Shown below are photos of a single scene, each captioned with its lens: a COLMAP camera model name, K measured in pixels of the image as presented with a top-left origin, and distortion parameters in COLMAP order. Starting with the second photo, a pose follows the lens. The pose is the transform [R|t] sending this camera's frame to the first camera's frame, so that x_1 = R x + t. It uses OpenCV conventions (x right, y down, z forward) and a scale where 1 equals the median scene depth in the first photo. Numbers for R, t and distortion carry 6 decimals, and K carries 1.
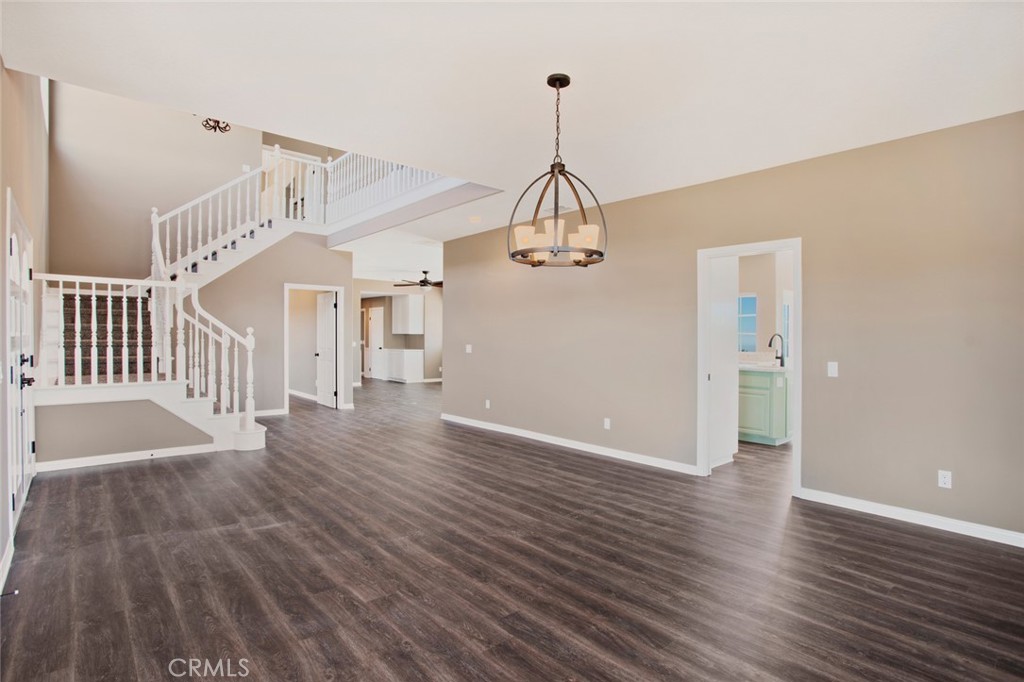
lens RADIAL K [[521.2, 0, 507.9], [0, 521.2, 335.7], [0, 0, 1]] dist [-0.070910, 0.023577]
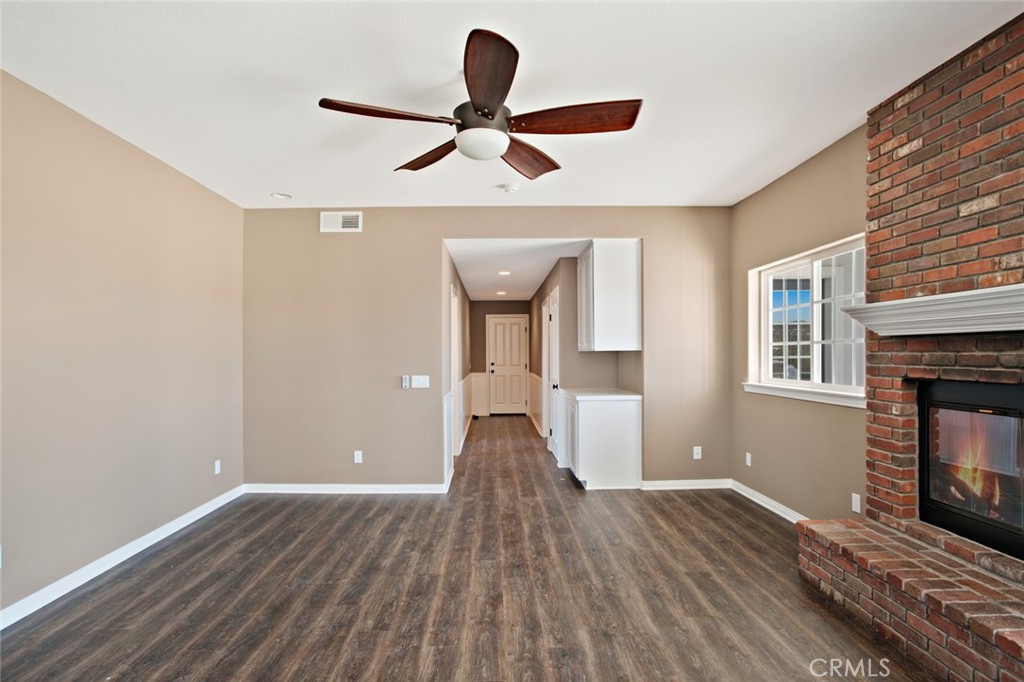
lens RADIAL K [[521.2, 0, 508.1], [0, 521.2, 350.3], [0, 0, 1]] dist [-0.070910, 0.023577]
pose [[0.759357, -0.015178, -0.650497, -0.005922], [0.010322, 0.999883, -0.011280, -0.000409], [0.650592, 0.001851, 0.759425, 1.120599]]
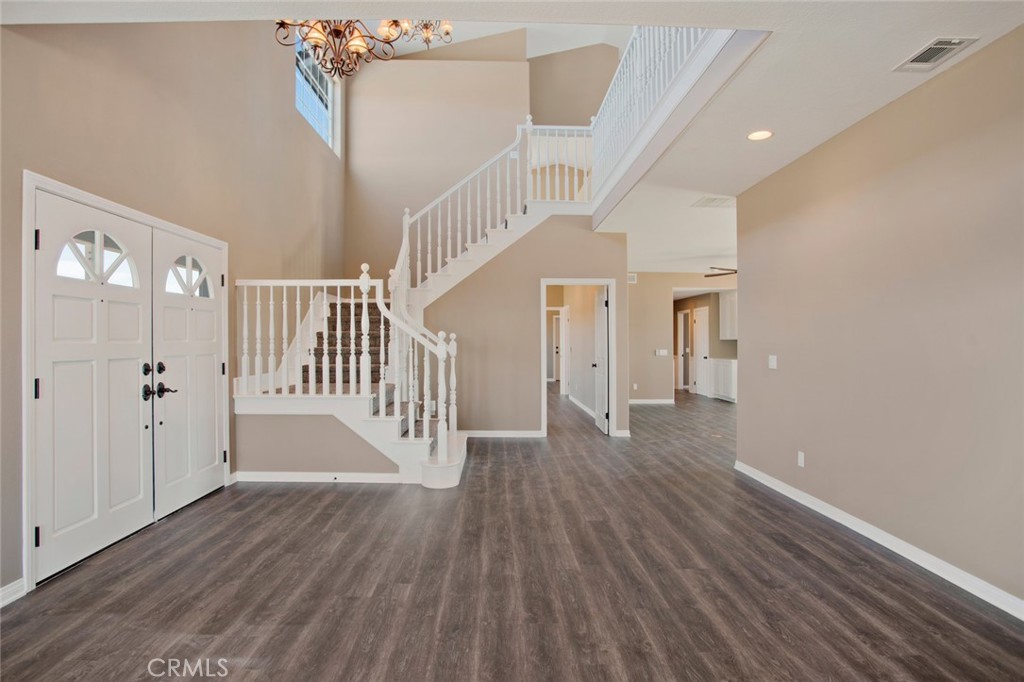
lens RADIAL K [[521.2, 0, 515.6], [0, 521.2, 341.7], [0, 0, 1]] dist [-0.070910, 0.023577]
pose [[0.769599, -0.006600, -0.638493, 0.069026], [0.004763, 0.999978, -0.004596, 0.003019], [0.638509, 0.000496, 0.769614, 0.329683]]
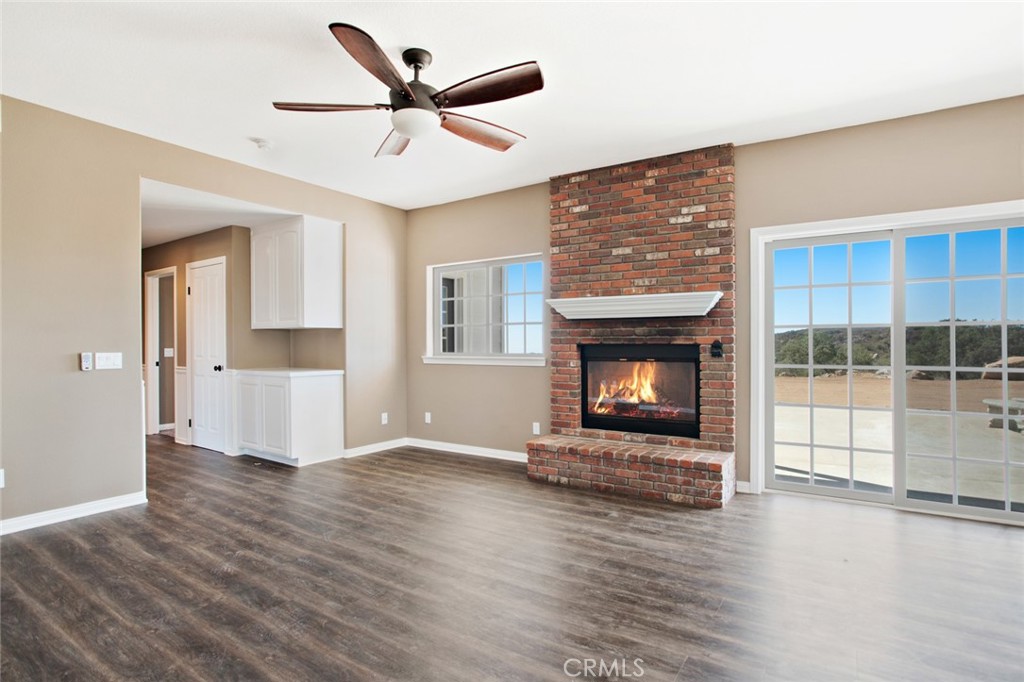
lens RADIAL K [[521.2, 0, 522.4], [0, 521.2, 342.6], [0, 0, 1]] dist [-0.070910, 0.023577]
pose [[0.963474, -0.006690, 0.267719, -0.226371], [0.007436, 0.999971, -0.001775, 0.014560], [-0.267700, 0.003701, 0.963495, 1.007484]]
